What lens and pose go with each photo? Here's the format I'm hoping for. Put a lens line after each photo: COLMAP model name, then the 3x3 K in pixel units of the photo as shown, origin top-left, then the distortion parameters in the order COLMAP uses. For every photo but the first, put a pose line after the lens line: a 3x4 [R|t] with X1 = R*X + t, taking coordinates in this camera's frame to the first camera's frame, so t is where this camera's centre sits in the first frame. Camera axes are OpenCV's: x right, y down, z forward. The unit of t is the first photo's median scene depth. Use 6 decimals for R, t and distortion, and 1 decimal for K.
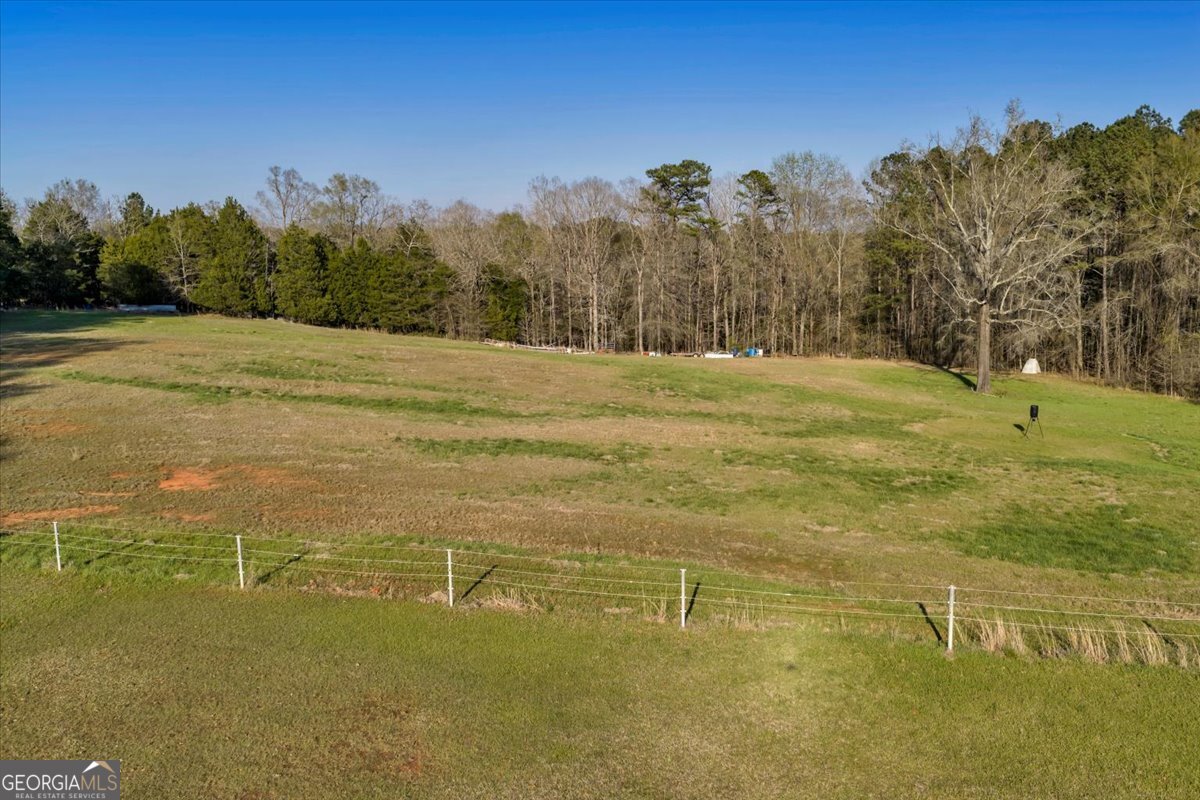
lens RADIAL K [[1000.2, 0, 600.0], [0, 1000.2, 400.0], [0, 0, 1]] dist [0.017975, -0.017338]
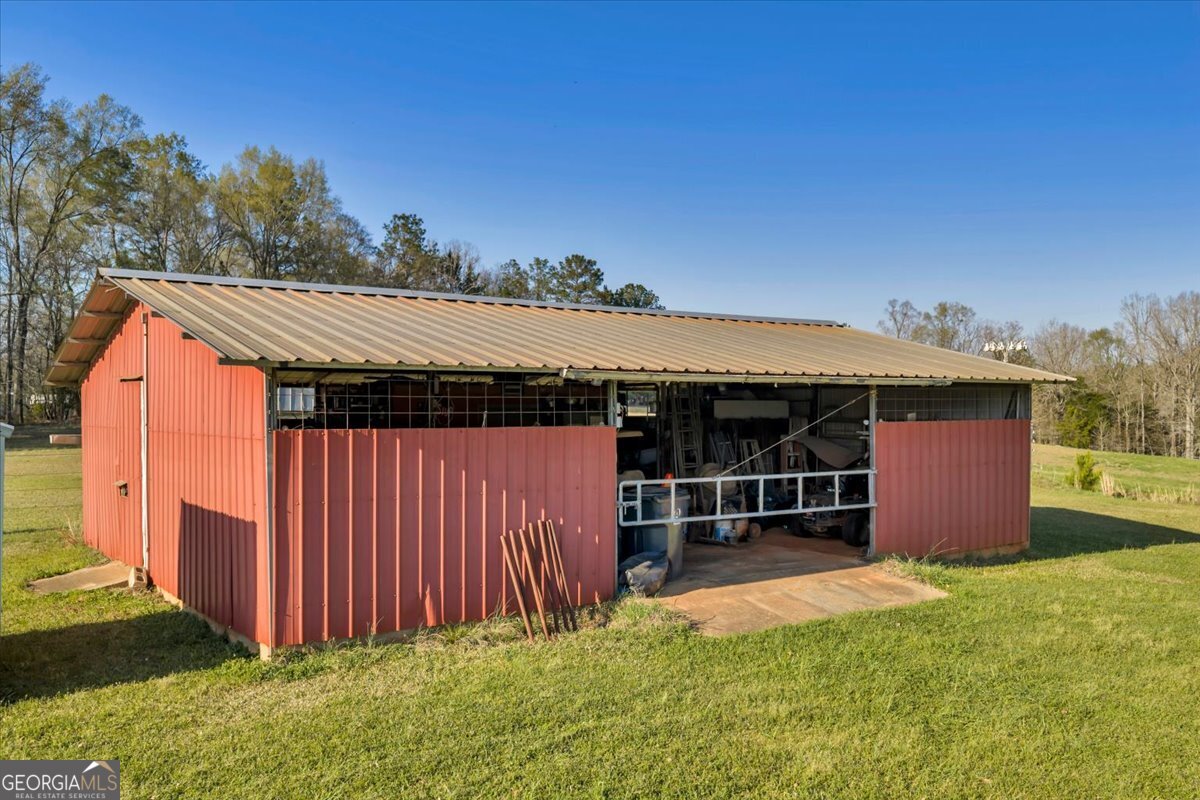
lens RADIAL K [[1011.9, 0, 587.0], [0, 1011.9, 425.9], [0, 0, 1]] dist [0.011331, -0.010813]
pose [[0.750311, 0.028606, -0.660466, 0.214999], [-0.111771, 0.990170, -0.084090, 0.062187], [0.651568, 0.136915, 0.746133, -0.127953]]
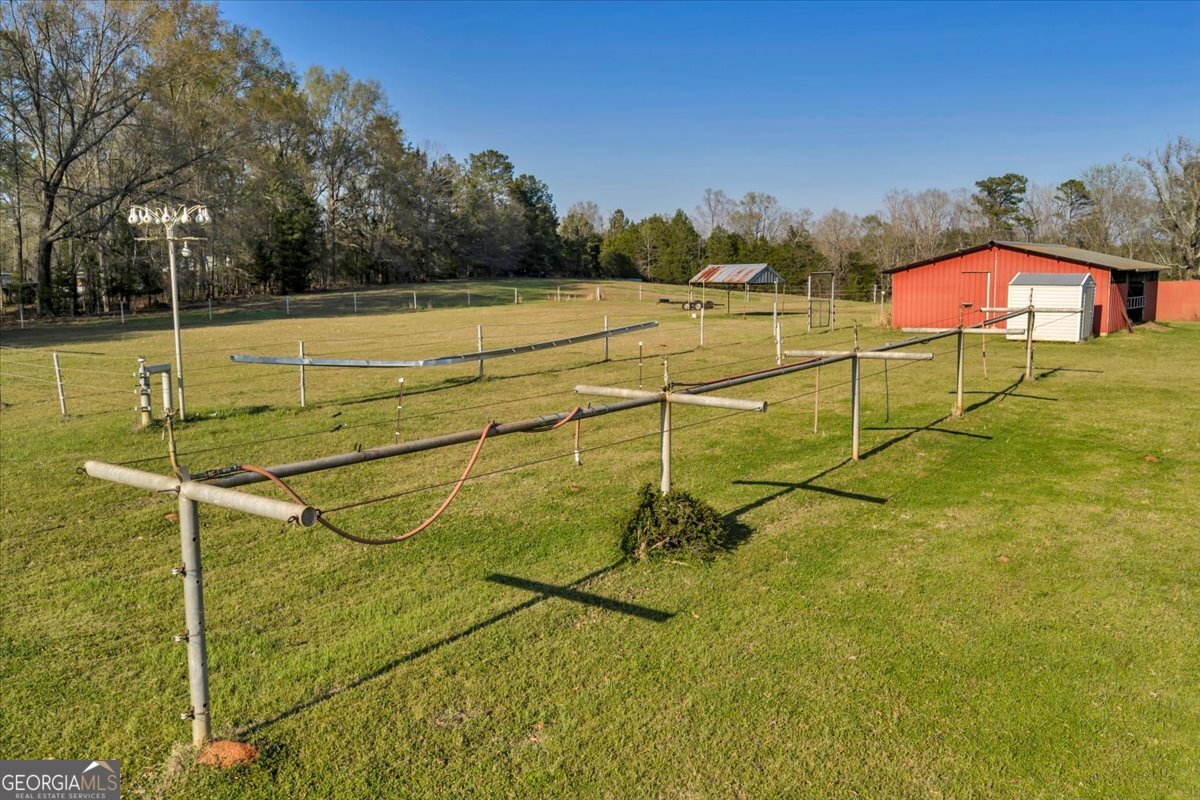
lens RADIAL K [[1000.2, 0, 600.0], [0, 1000.2, 400.0], [0, 0, 1]] dist [0.017975, -0.017338]
pose [[0.915217, 0.053583, -0.399384, 0.140572], [-0.062654, 0.997988, -0.009681, 0.106527], [0.398062, 0.033883, 0.916733, -0.422683]]
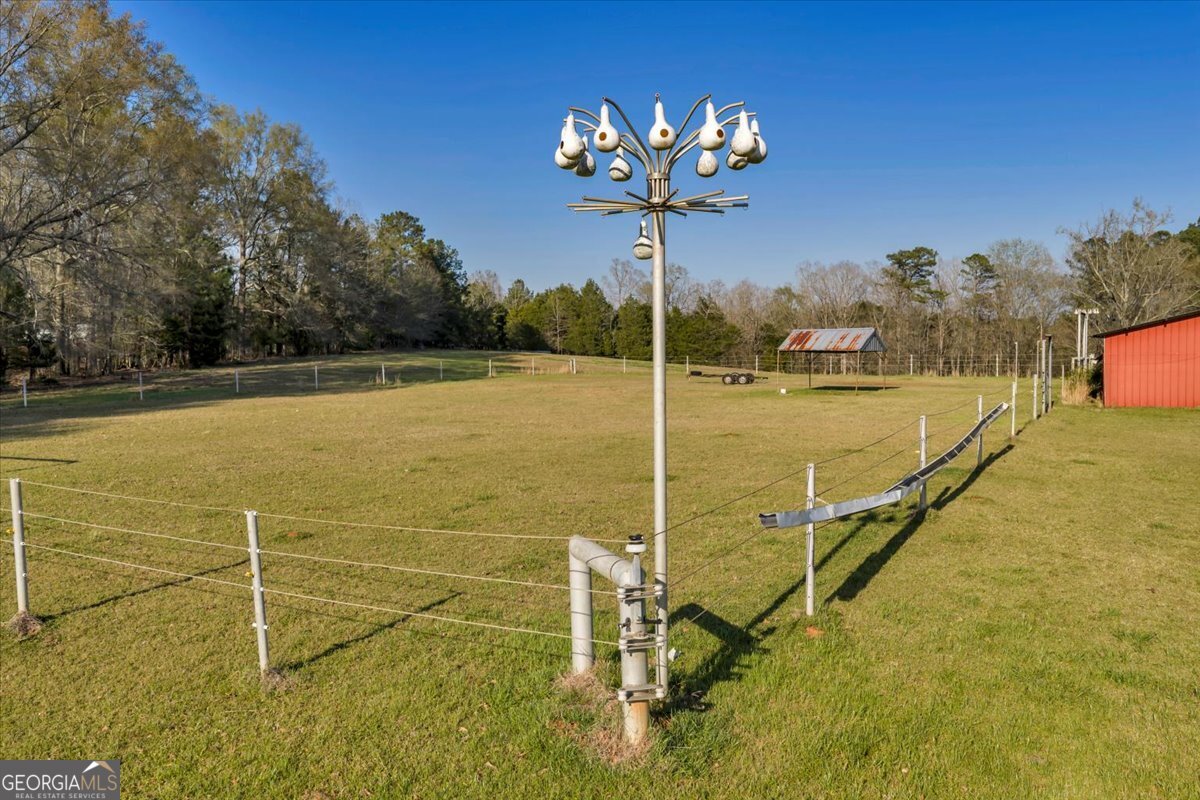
lens RADIAL K [[1000.2, 0, 600.0], [0, 1000.2, 400.0], [0, 0, 1]] dist [0.017975, -0.017338]
pose [[0.963723, 0.017803, -0.266312, 0.038116], [-0.043338, 0.994970, -0.090315, 0.101125], [0.263364, 0.098579, 0.959646, -0.366646]]
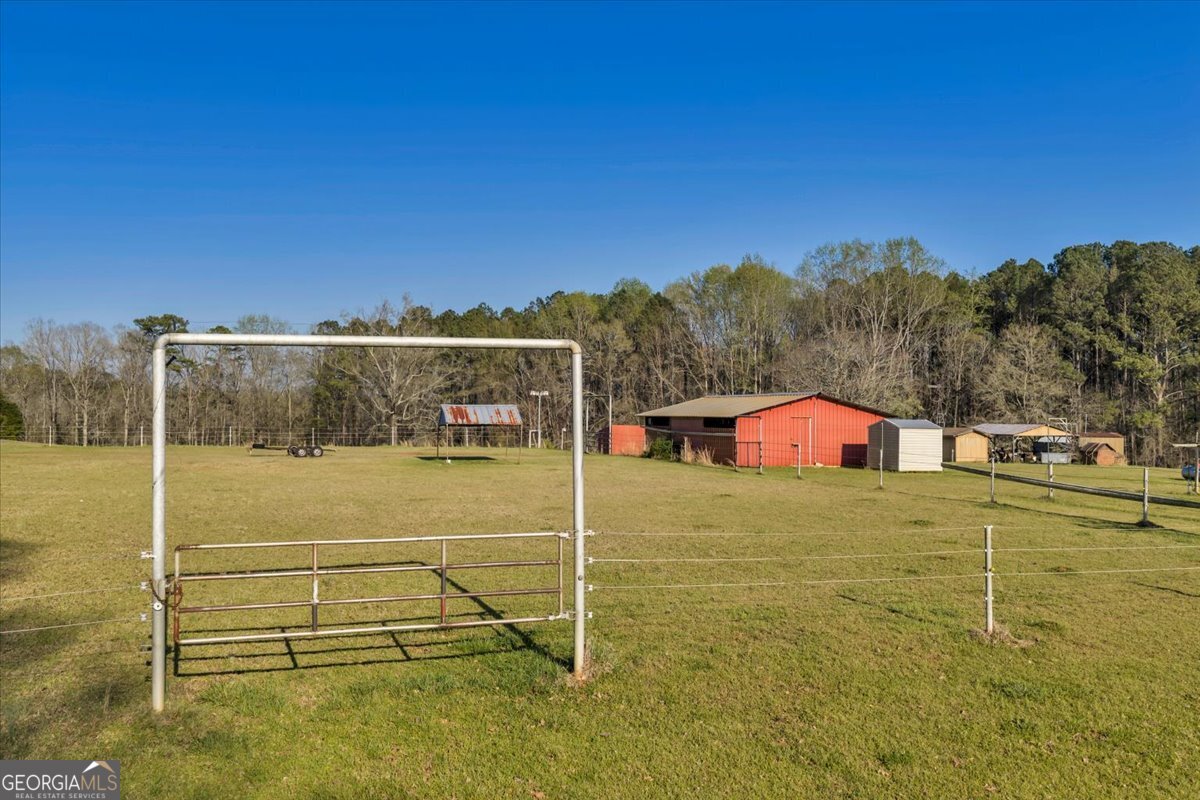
lens RADIAL K [[1000.2, 0, 600.0], [0, 1000.2, 400.0], [0, 0, 1]] dist [0.017975, -0.017338]
pose [[0.840942, 0.027444, 0.540429, -0.143347], [0.064002, 0.986658, -0.149696, 0.099996], [-0.537327, 0.160474, 0.827966, -0.355185]]
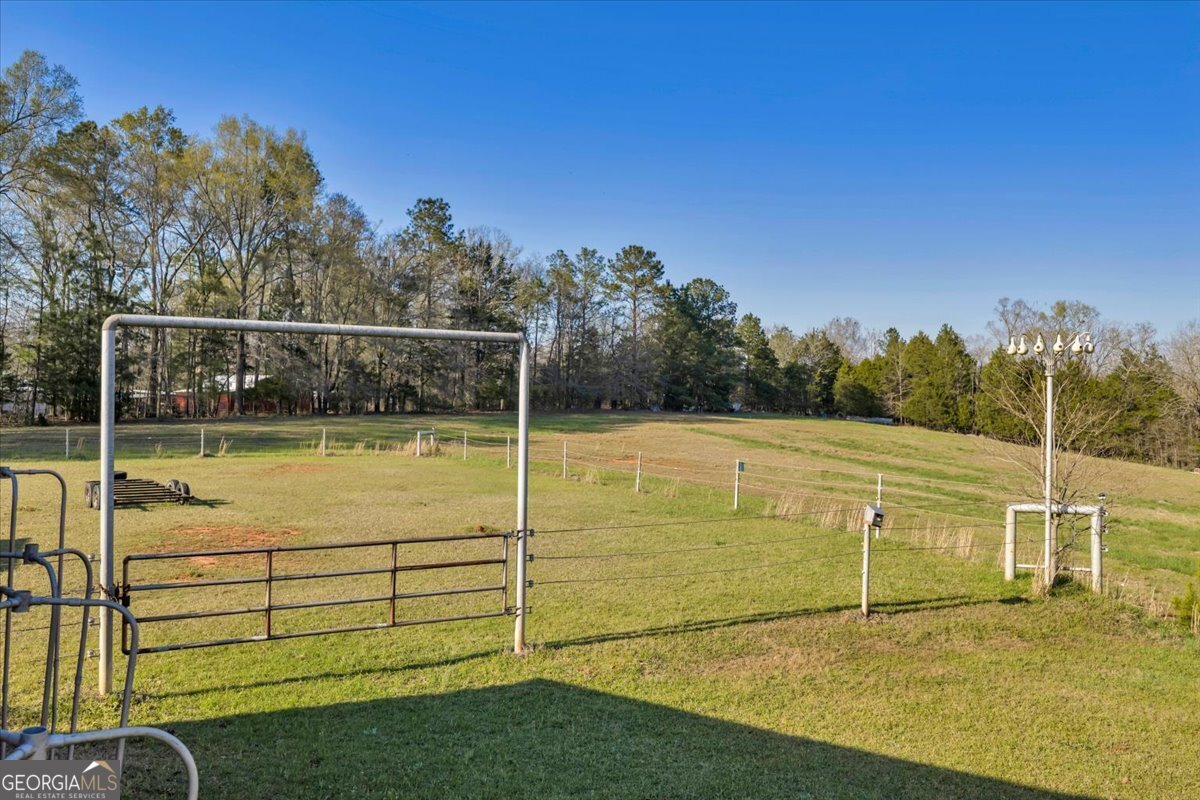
lens RADIAL K [[1000.2, 0, 600.0], [0, 1000.2, 400.0], [0, 0, 1]] dist [0.017975, -0.017338]
pose [[0.673662, 0.022392, -0.738700, 0.185528], [-0.138456, 0.985667, -0.096387, 0.038607], [0.725954, 0.167210, 0.667107, -0.007926]]
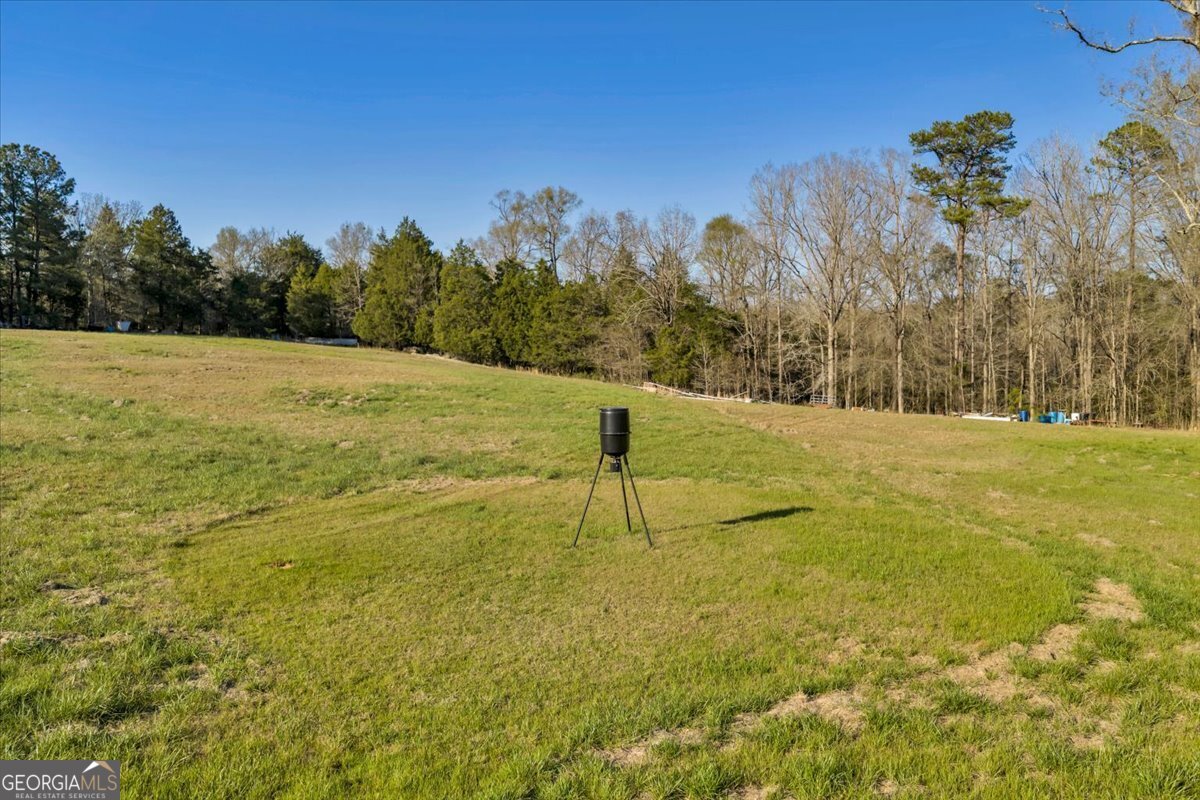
lens RADIAL K [[1000.2, 0, 600.0], [0, 1000.2, 400.0], [0, 0, 1]] dist [0.017975, -0.017338]
pose [[0.802321, 0.026285, -0.596314, 0.281980], [-0.090947, 0.992748, -0.078607, 0.011035], [0.589924, 0.117302, 0.798893, 0.387631]]
